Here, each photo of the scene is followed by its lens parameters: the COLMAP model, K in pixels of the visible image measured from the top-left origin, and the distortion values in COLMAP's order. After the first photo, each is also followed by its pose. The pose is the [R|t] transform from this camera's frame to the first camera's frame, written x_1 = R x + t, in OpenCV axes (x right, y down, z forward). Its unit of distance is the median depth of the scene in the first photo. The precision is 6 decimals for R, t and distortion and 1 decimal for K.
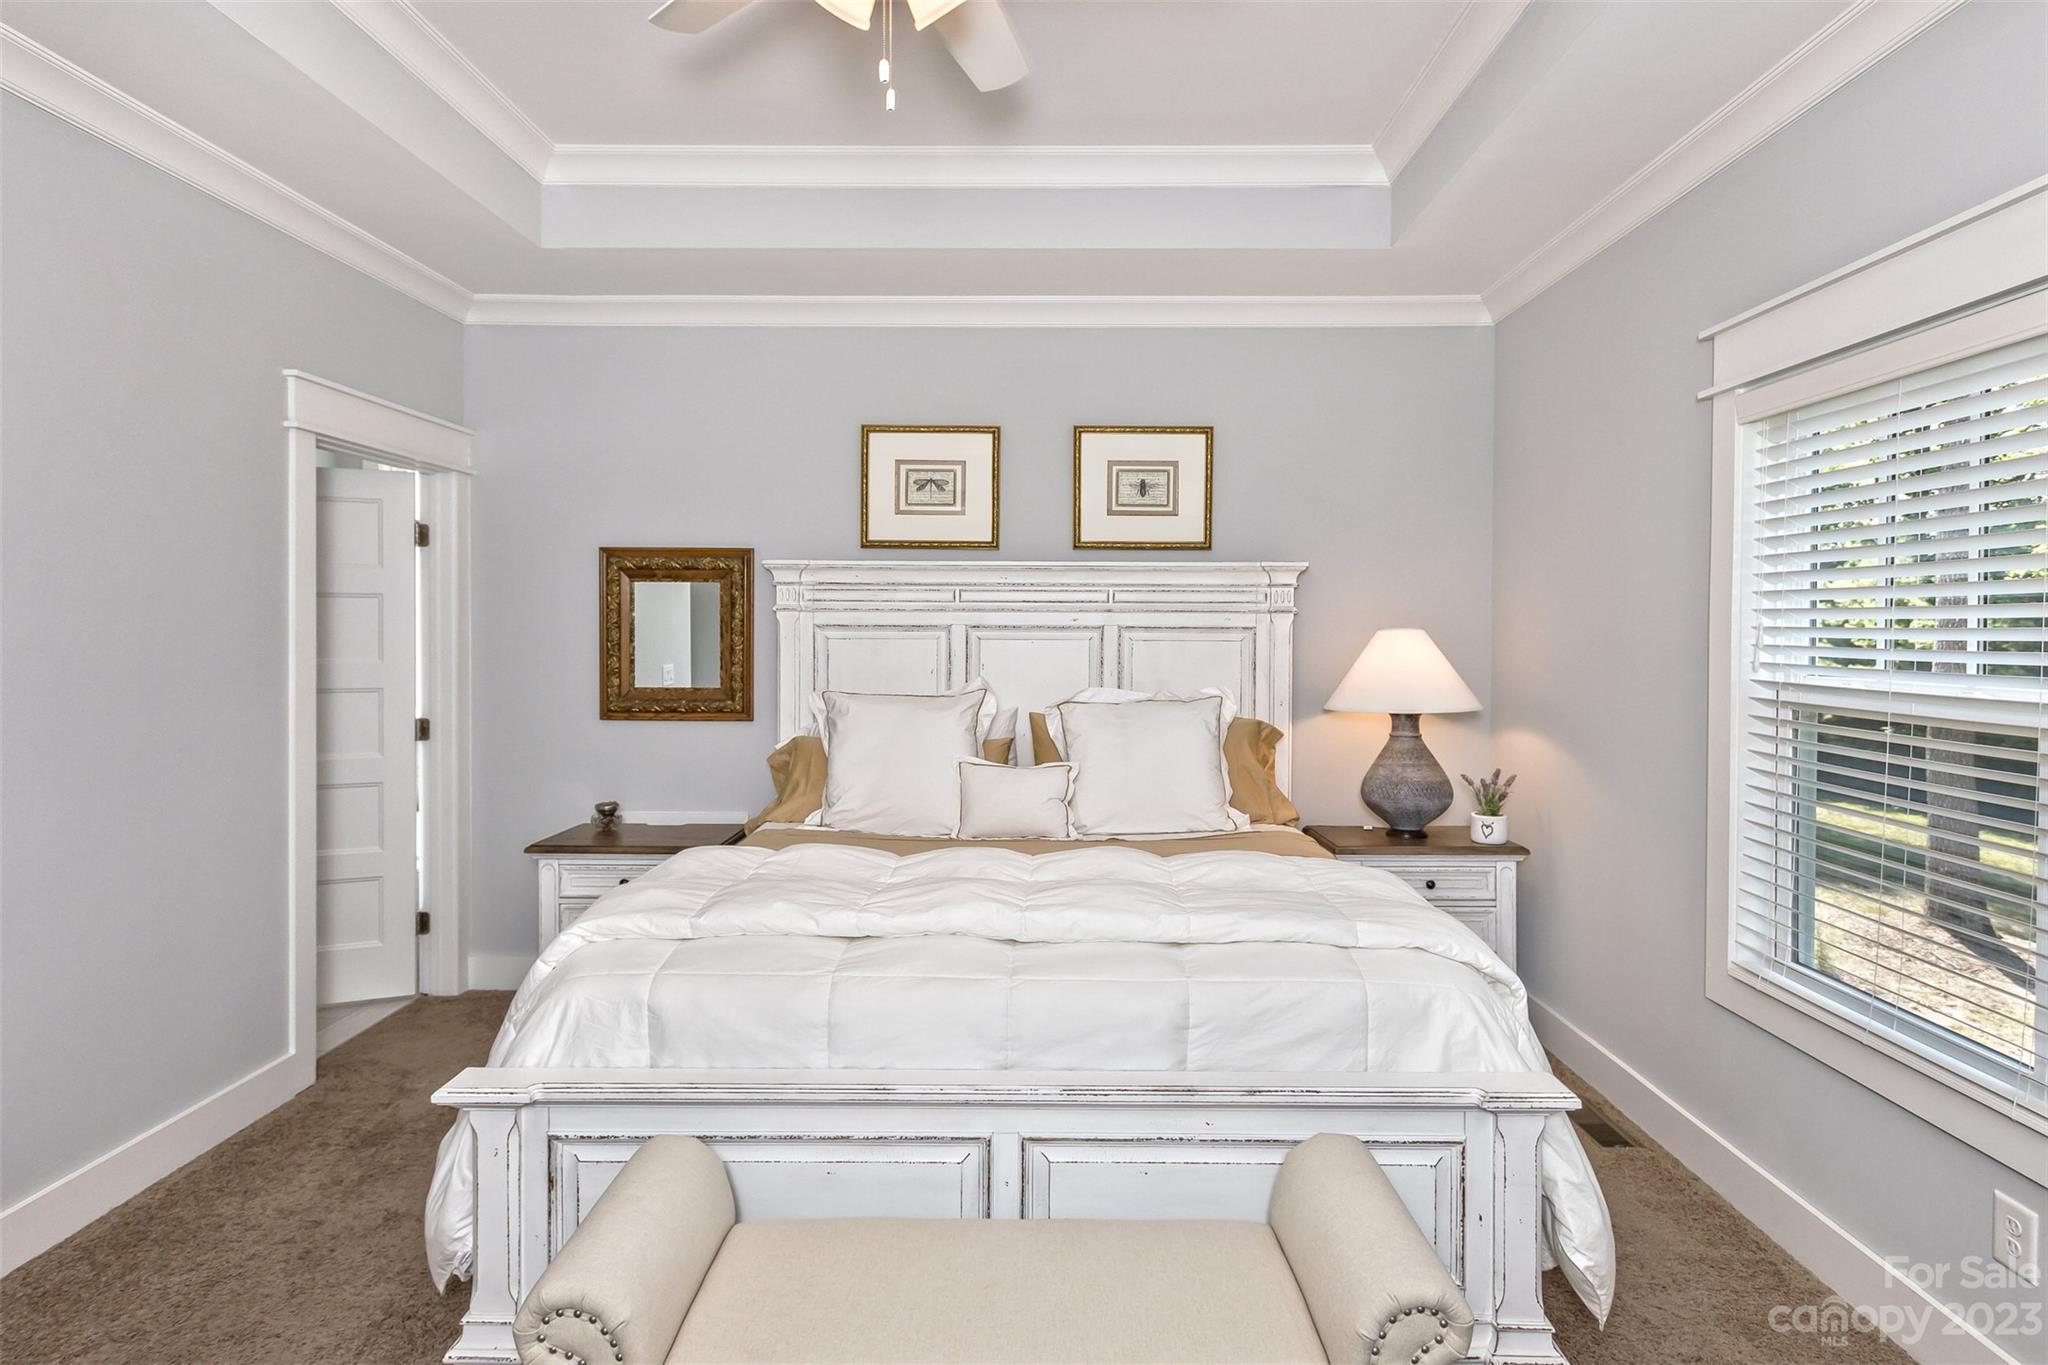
lens RADIAL K [[1022.0, 0, 1028.7], [0, 1022.0, 642.3], [0, 0, 1]] dist [0.001989, 0.000053]
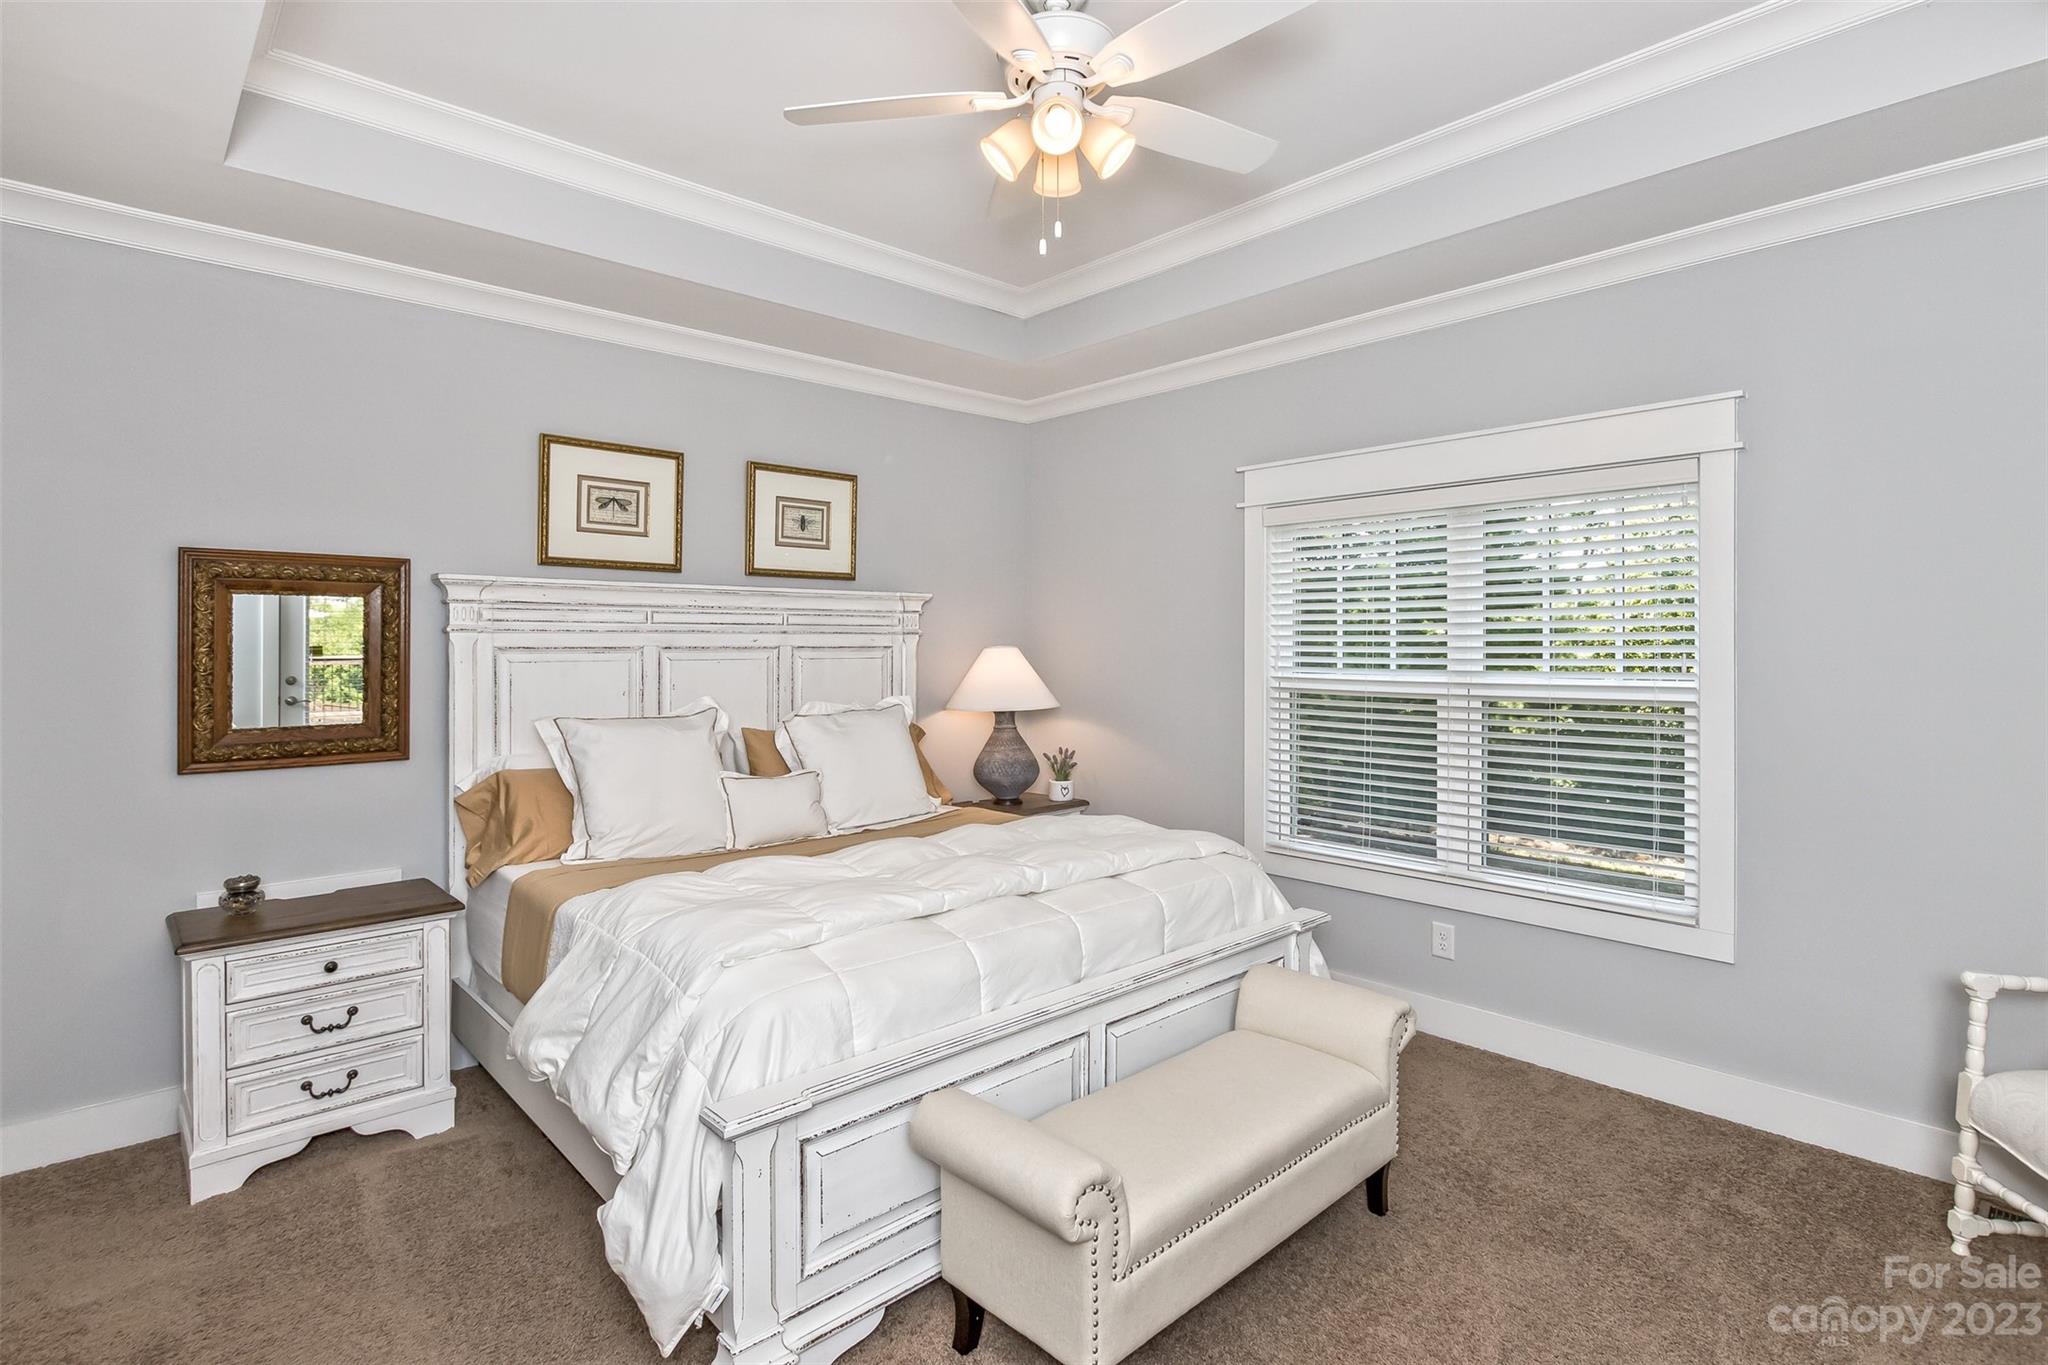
lens RADIAL K [[1012.3, 0, 977.2], [0, 1012.3, 635.2], [0, 0, 1]] dist [-0.018965, -0.000749]
pose [[0.740642, -0.000520, 0.671899, -0.499091], [0.013819, 0.999800, -0.014459, -0.009017], [-0.671757, 0.019994, 0.740501, 0.050470]]
